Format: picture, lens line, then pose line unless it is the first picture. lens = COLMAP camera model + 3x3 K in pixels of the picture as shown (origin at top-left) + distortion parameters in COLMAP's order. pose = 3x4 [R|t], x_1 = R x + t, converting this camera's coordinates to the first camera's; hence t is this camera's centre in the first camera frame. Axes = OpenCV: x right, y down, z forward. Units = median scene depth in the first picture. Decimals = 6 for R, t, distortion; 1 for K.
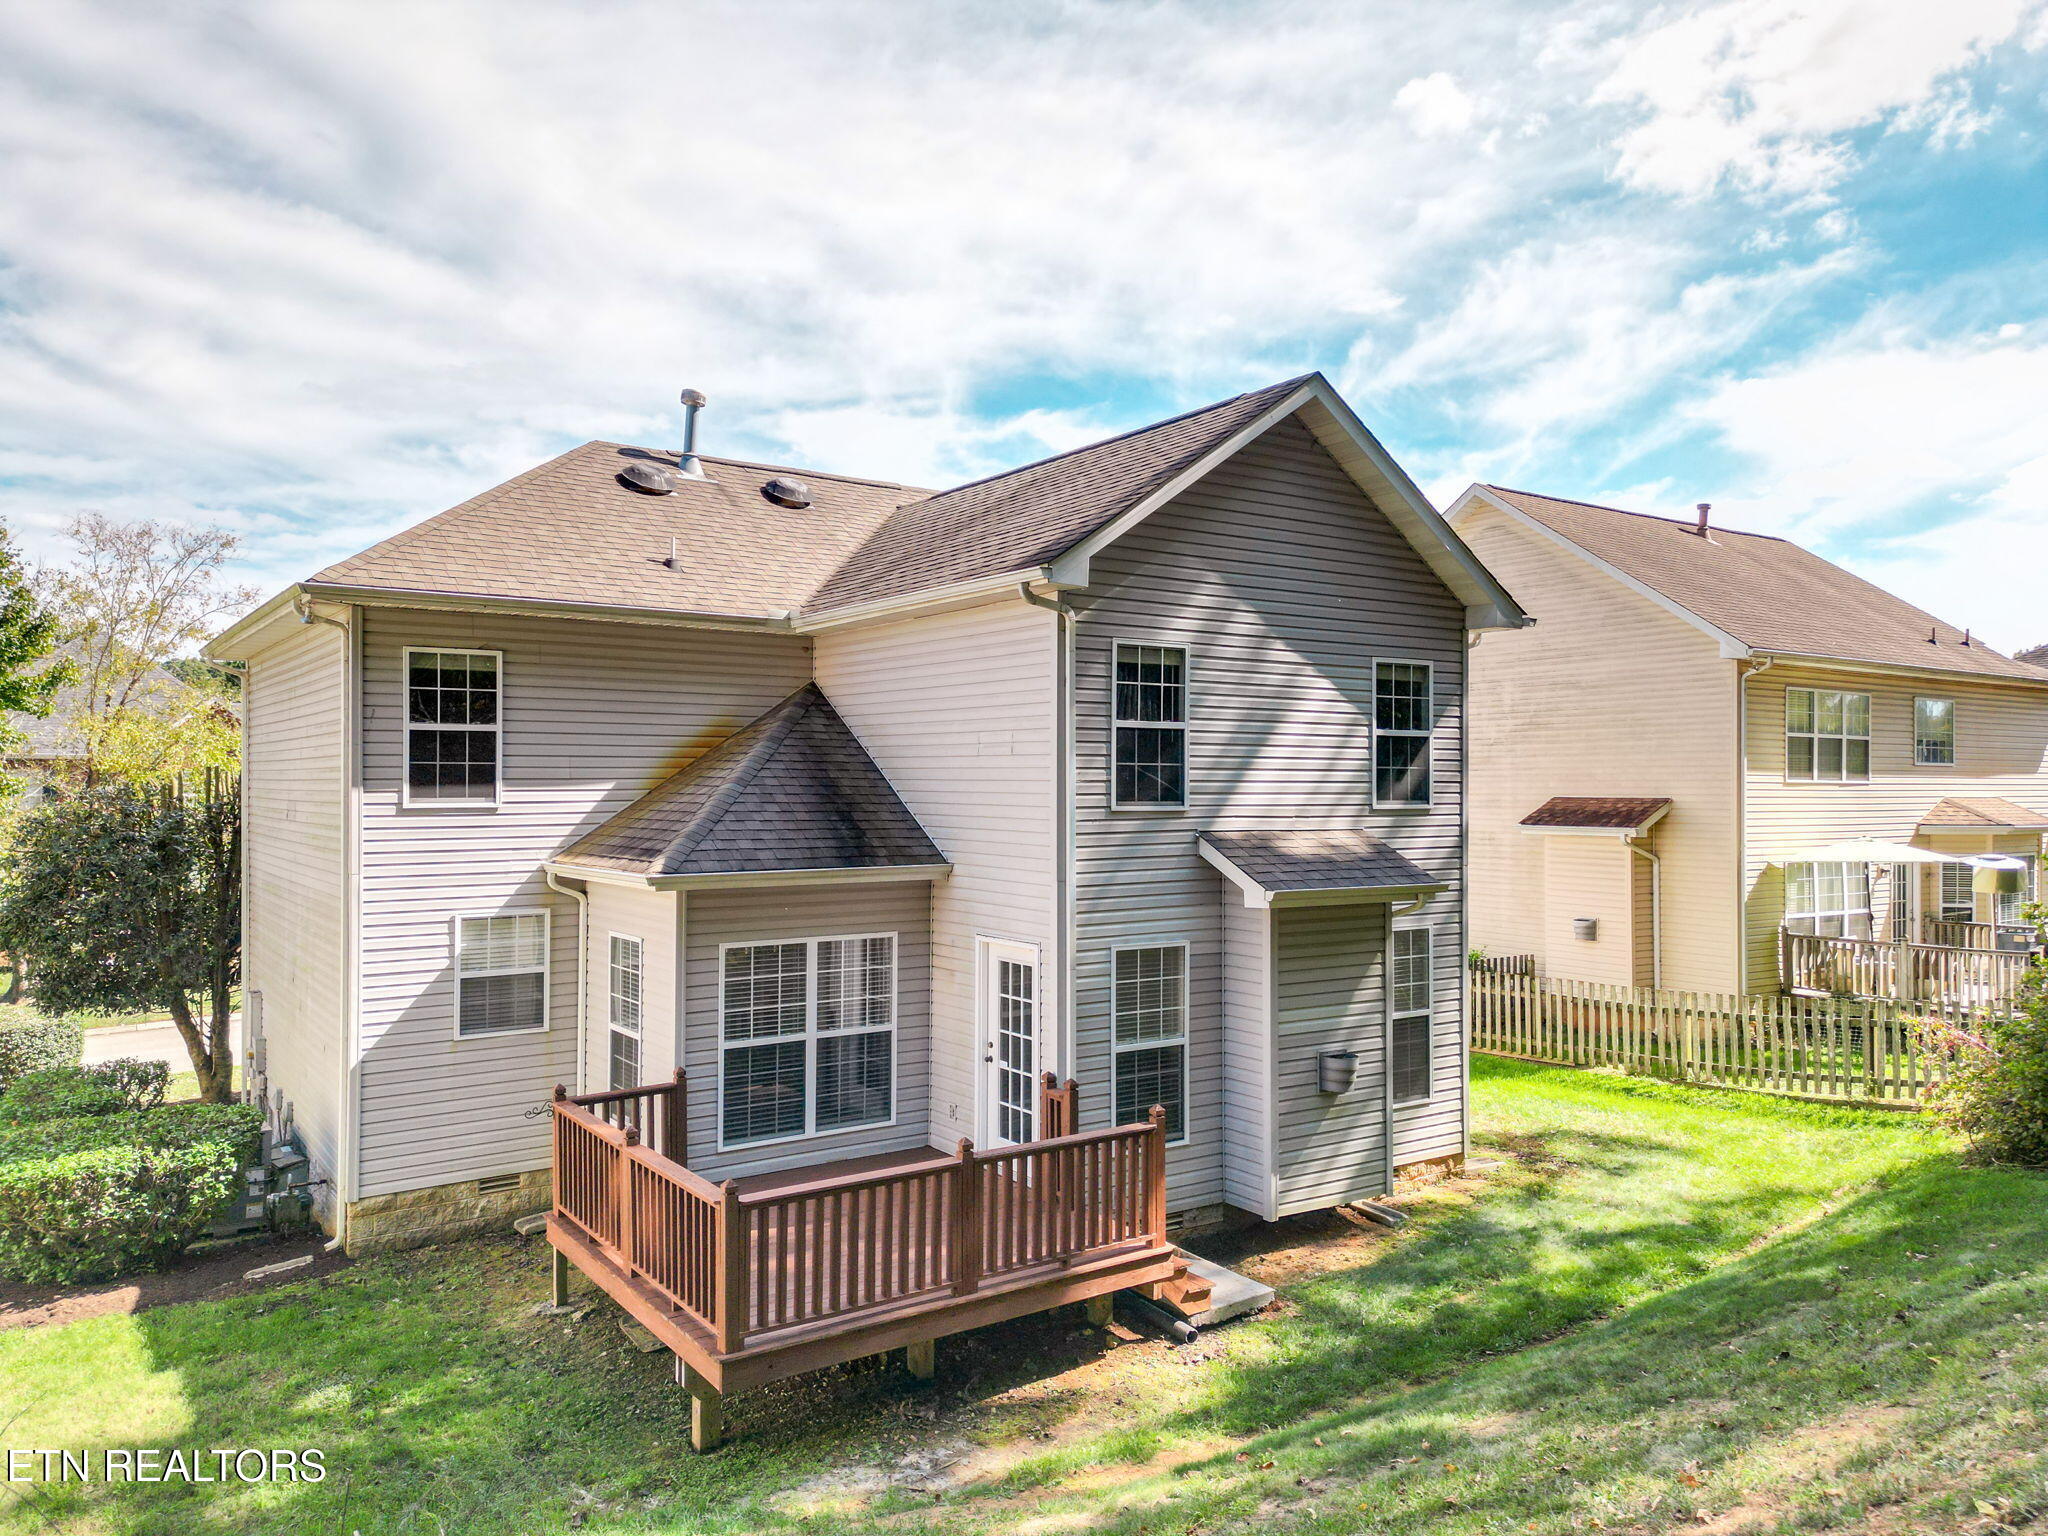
lens RADIAL K [[1458.8, 0, 1021.1], [0, 1458.8, 777.7], [0, 0, 1]] dist [0.023203, -0.006050]
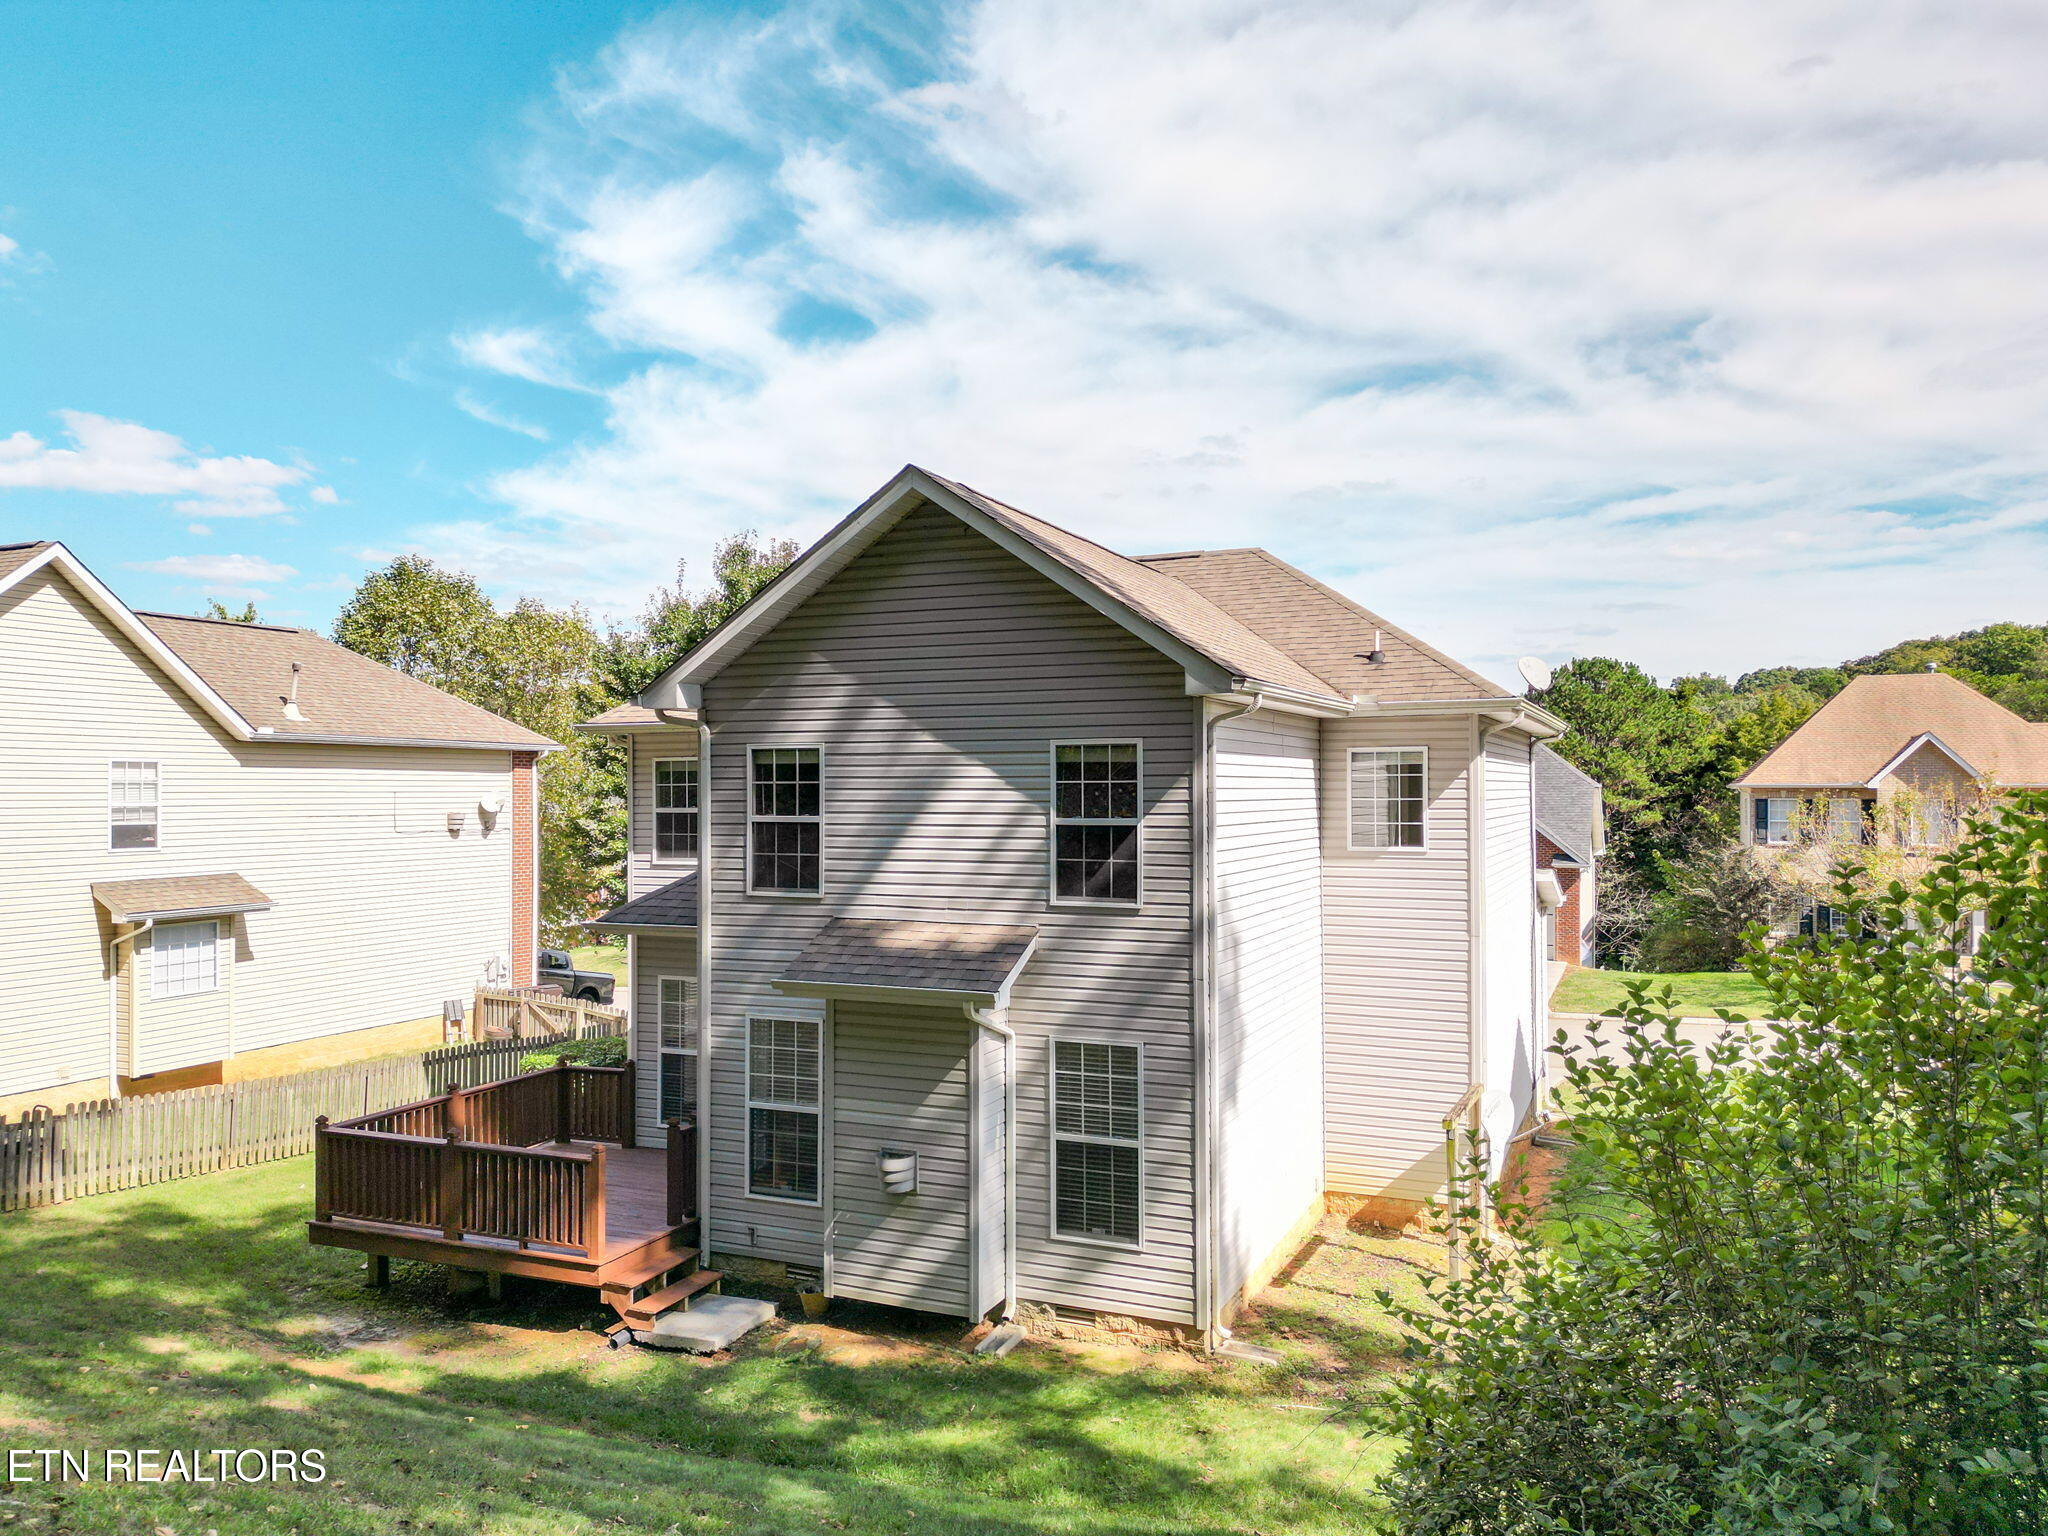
lens RADIAL K [[1458.8, 0, 1022.7], [0, 1458.8, 767.0], [0, 0, 1]] dist [0.023203, -0.006050]
pose [[0.526497, -0.016944, -0.850008, 1.104025], [0.006740, 0.999853, -0.015756, -0.055576], [0.850150, 0.002567, 0.526534, 0.549745]]
